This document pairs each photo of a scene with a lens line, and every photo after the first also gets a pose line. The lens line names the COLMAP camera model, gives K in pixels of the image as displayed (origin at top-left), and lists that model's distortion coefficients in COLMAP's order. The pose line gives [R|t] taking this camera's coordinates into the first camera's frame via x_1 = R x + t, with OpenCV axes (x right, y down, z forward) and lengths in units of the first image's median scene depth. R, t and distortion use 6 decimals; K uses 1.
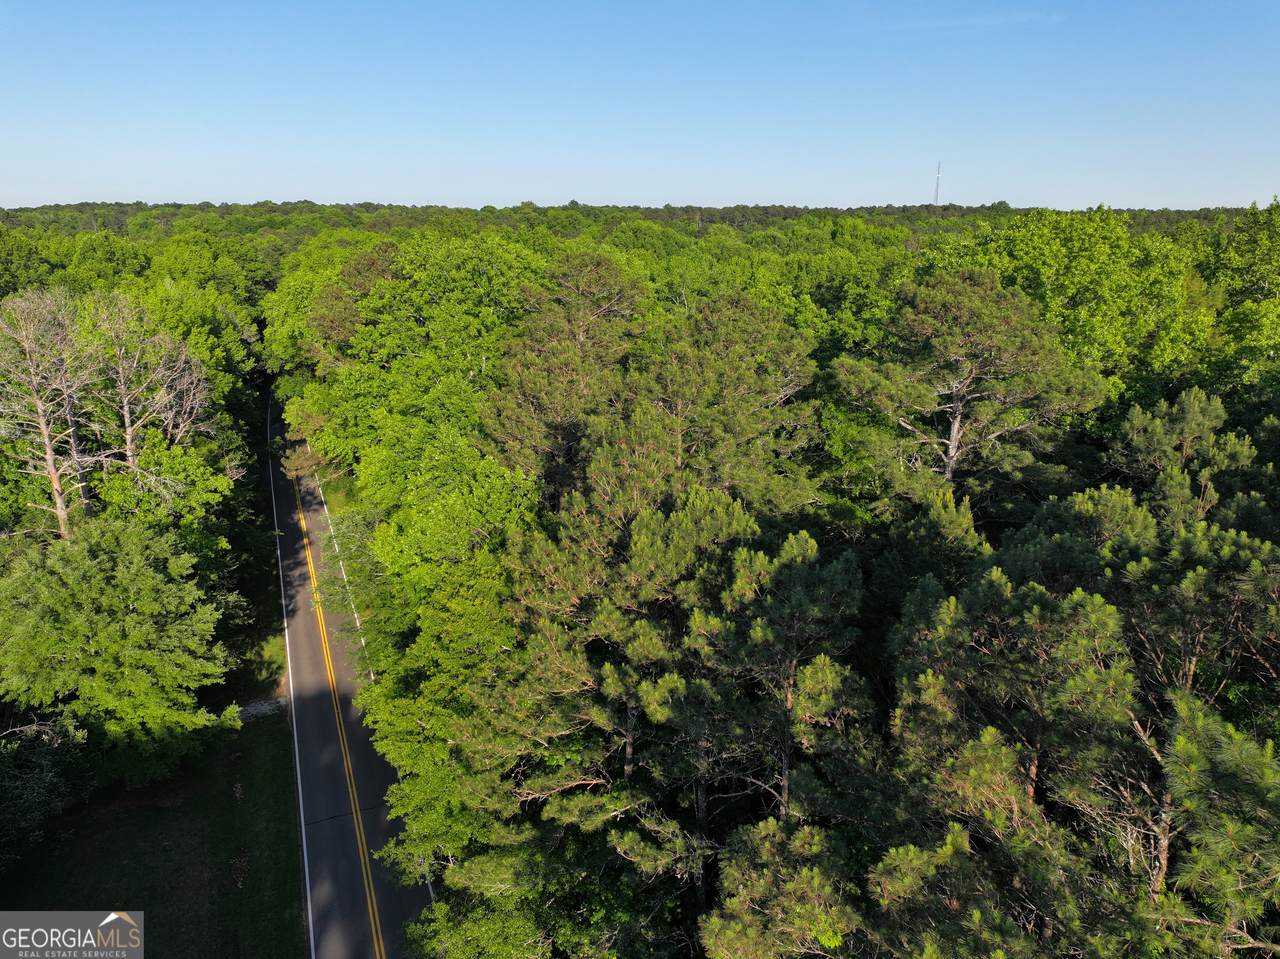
lens RADIAL K [[898.1, 0, 639.3], [0, 898.1, 473.9], [0, 0, 1]] dist [-0.004118, 0.020713]
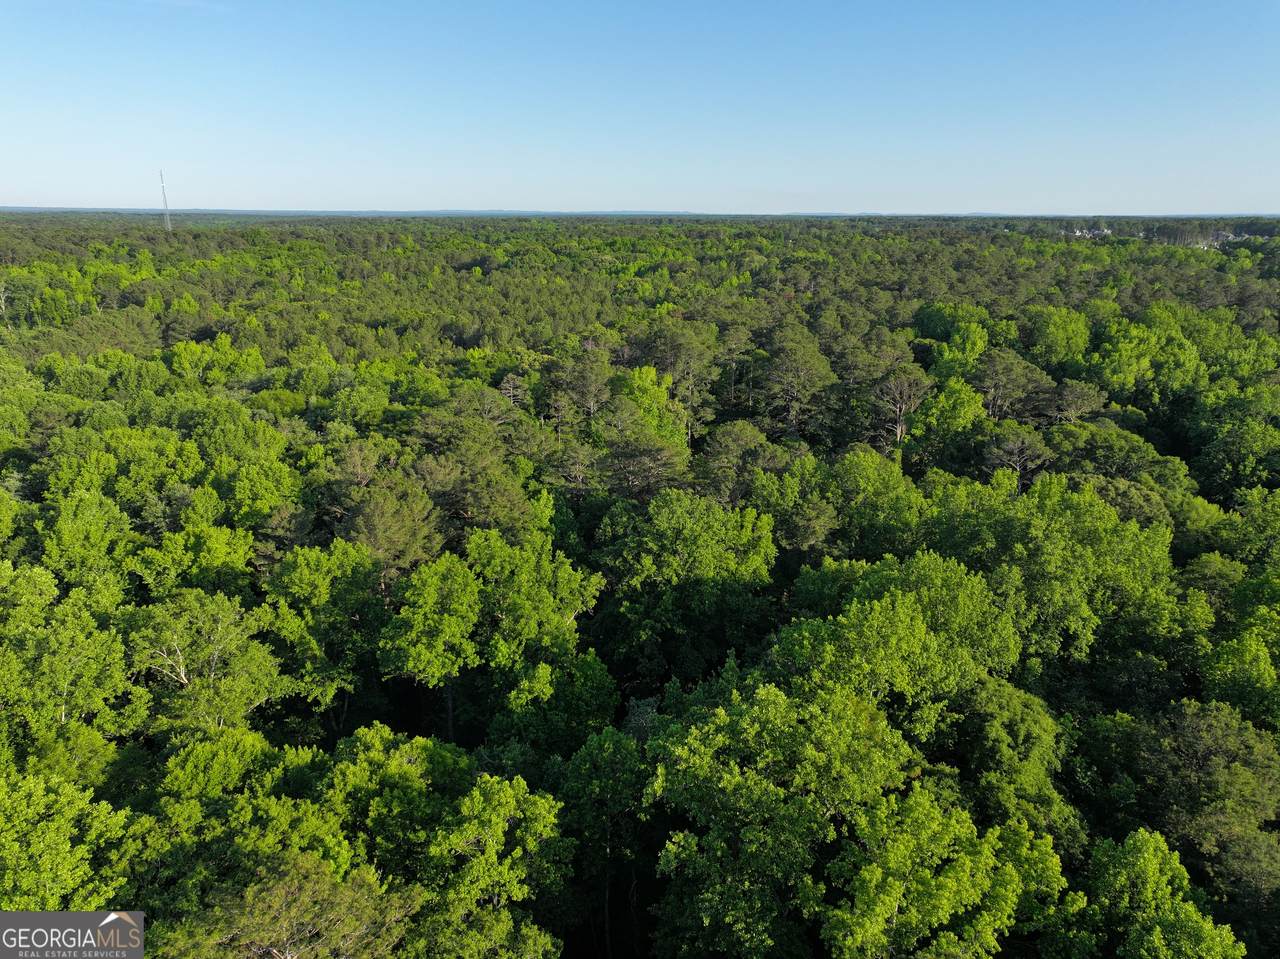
lens RADIAL K [[898.1, 0, 636.3], [0, 898.1, 478.4], [0, 0, 1]] dist [-0.004118, 0.020713]
pose [[0.703394, -0.205114, 0.680562, -0.455811], [0.192702, 0.976630, 0.095178, -0.916324], [-0.684180, 0.064198, 0.726482, 0.437674]]
